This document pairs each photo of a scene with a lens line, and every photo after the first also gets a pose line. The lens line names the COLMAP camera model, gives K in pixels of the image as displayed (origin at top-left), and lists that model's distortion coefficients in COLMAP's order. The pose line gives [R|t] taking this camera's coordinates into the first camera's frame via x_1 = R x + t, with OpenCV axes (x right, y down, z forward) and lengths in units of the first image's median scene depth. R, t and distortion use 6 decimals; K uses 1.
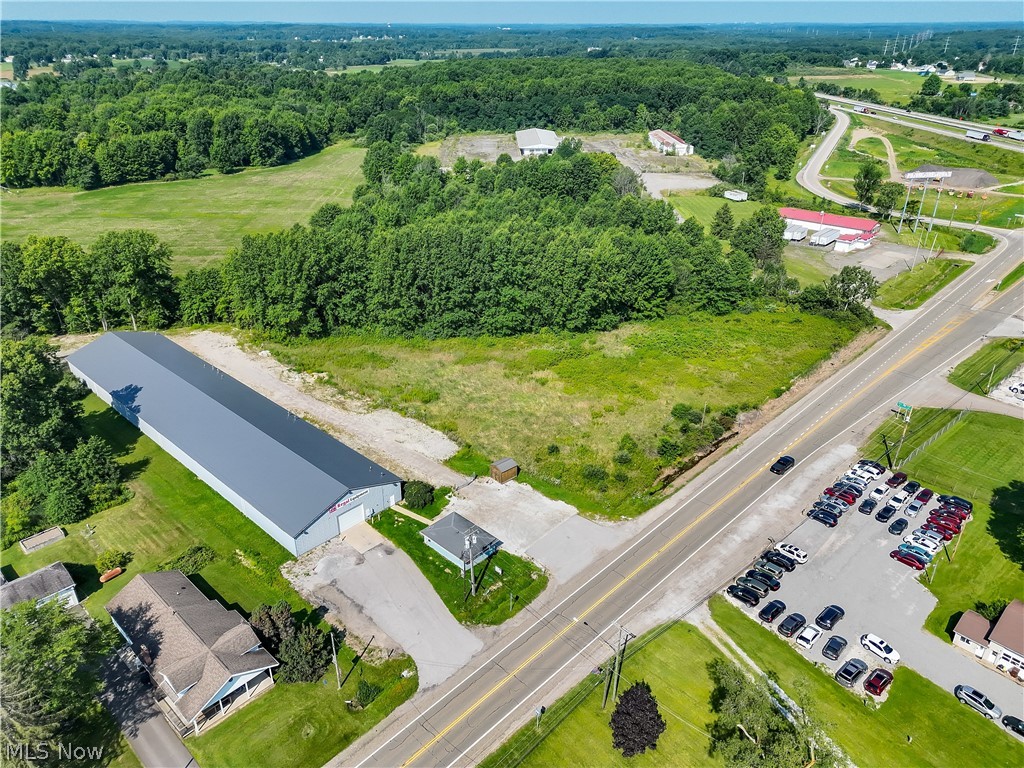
lens RADIAL K [[717.1, 0, 512.0], [0, 717.1, 384.0], [0, 0, 1]] dist [0.080855, -0.075390]
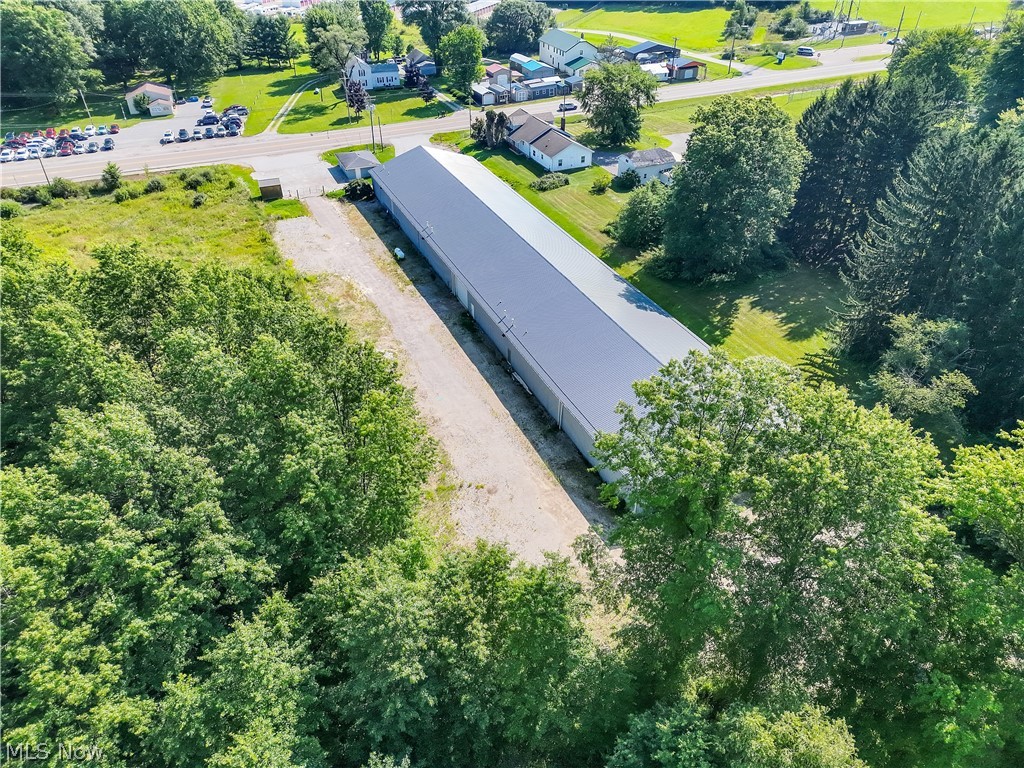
lens RADIAL K [[717.1, 0, 512.0], [0, 717.1, 384.0], [0, 0, 1]] dist [0.080855, -0.075390]
pose [[-0.921411, -0.221818, 0.319058, -0.518861], [0.174583, 0.497234, 0.849870, -0.404786], [-0.347163, 0.838782, -0.419431, 1.103074]]
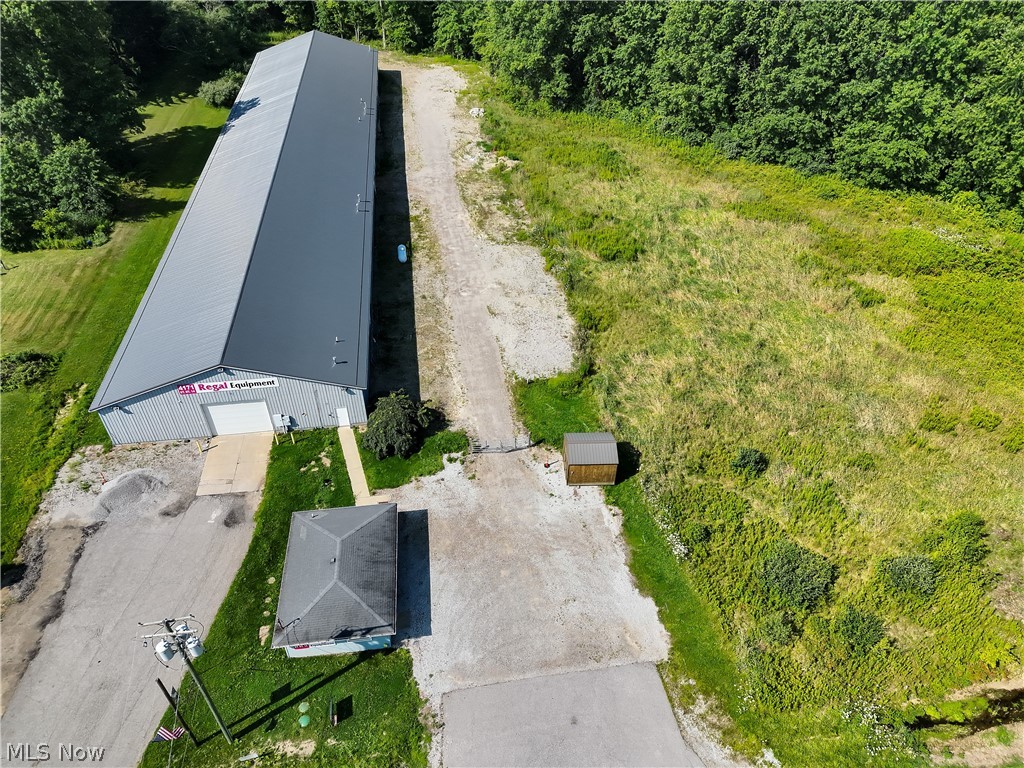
lens RADIAL K [[717.1, 0, 512.0], [0, 717.1, 384.0], [0, 0, 1]] dist [0.080855, -0.075390]
pose [[0.773005, 0.406442, -0.487101, 0.103486], [-0.281814, 0.907896, 0.310332, -0.030117], [0.568369, -0.102616, 0.816349, 0.440377]]
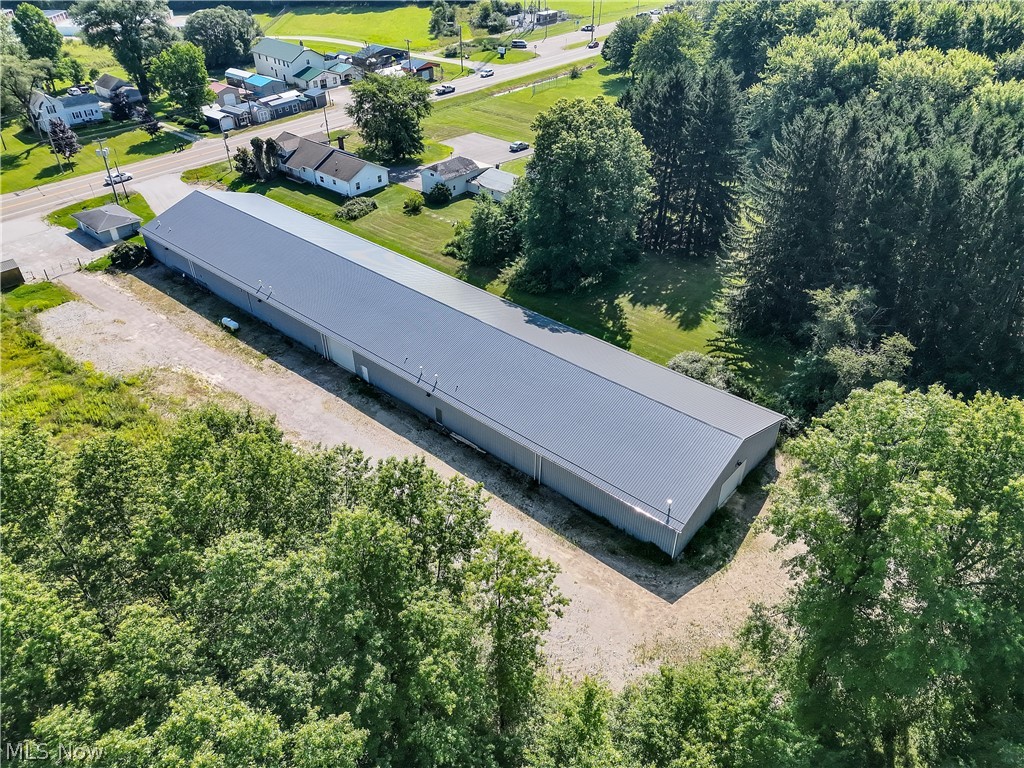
lens RADIAL K [[717.1, 0, 512.0], [0, 717.1, 384.0], [0, 0, 1]] dist [0.080855, -0.075390]
pose [[-0.999262, 0.021480, -0.031848, -0.388644], [-0.017875, 0.473839, 0.880430, -0.389668], [0.034003, 0.880349, -0.473106, 1.071718]]
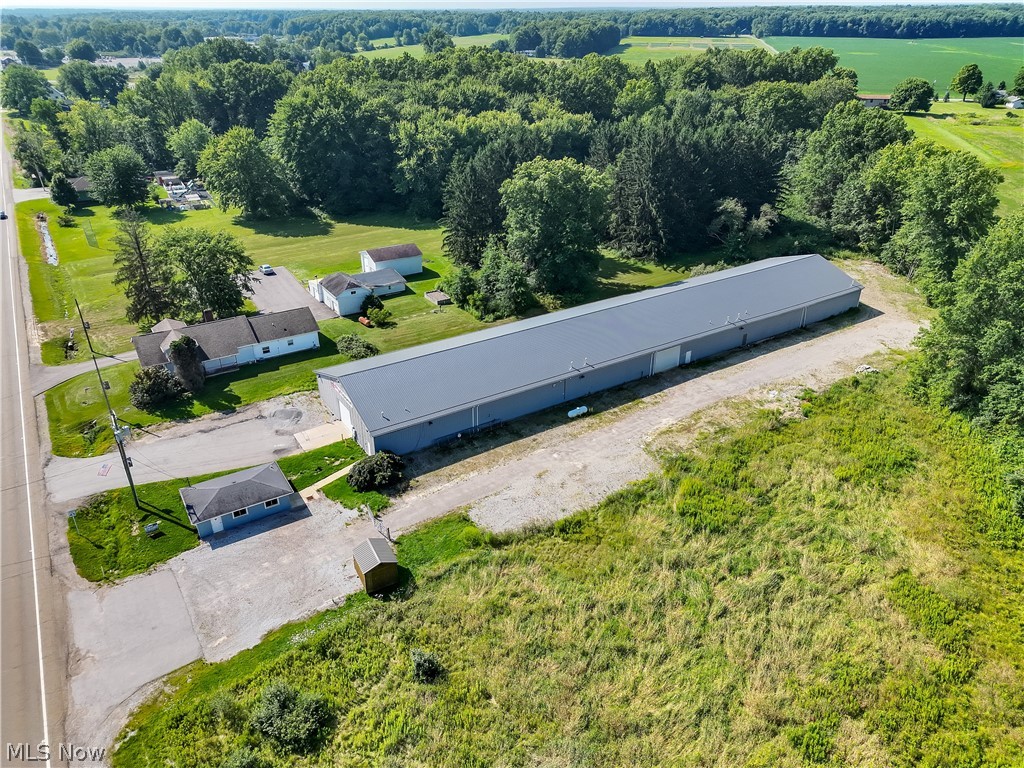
lens RADIAL K [[717.1, 0, 512.0], [0, 717.1, 384.0], [0, 0, 1]] dist [0.080855, -0.075390]
pose [[-0.247913, 0.447004, -0.859492, 0.260303], [-0.429623, 0.744451, 0.511094, -0.212876], [0.868311, 0.495964, 0.007484, 0.720933]]
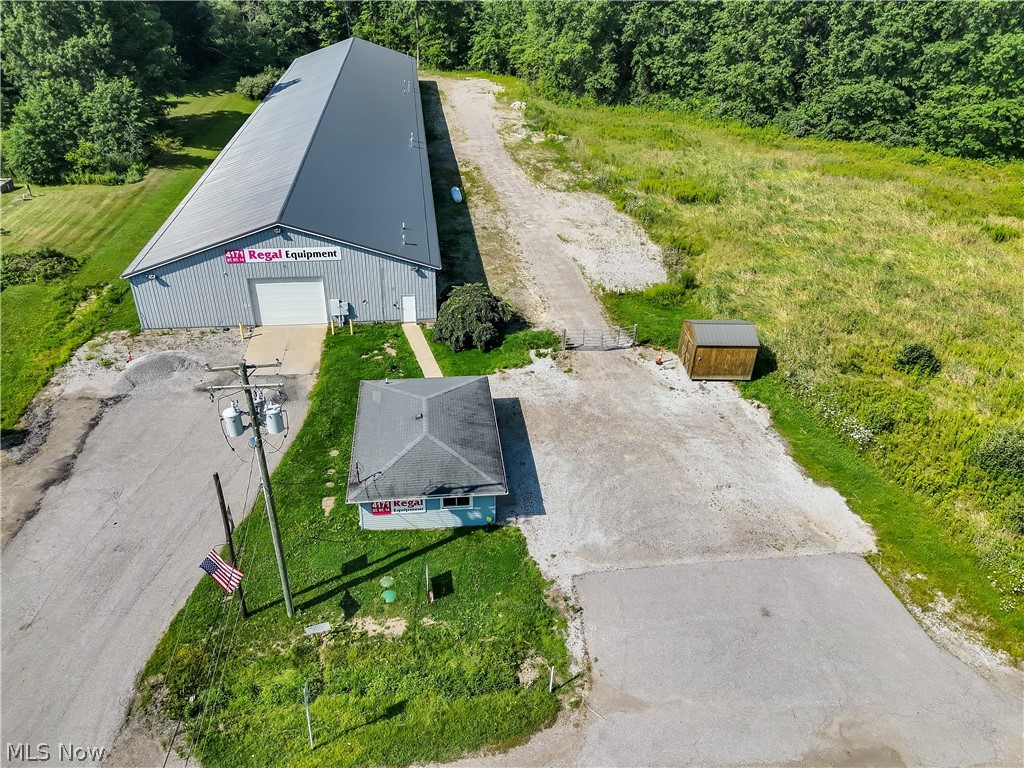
lens RADIAL K [[734.1, 0, 475.8], [0, 734.1, 357.7], [0, 0, 1]] dist [0.076861, -0.065796]
pose [[0.746608, 0.331924, -0.576544, 0.078490], [-0.295838, 0.941886, 0.159156, 0.072528], [0.595866, 0.051736, 0.801415, 0.452871]]
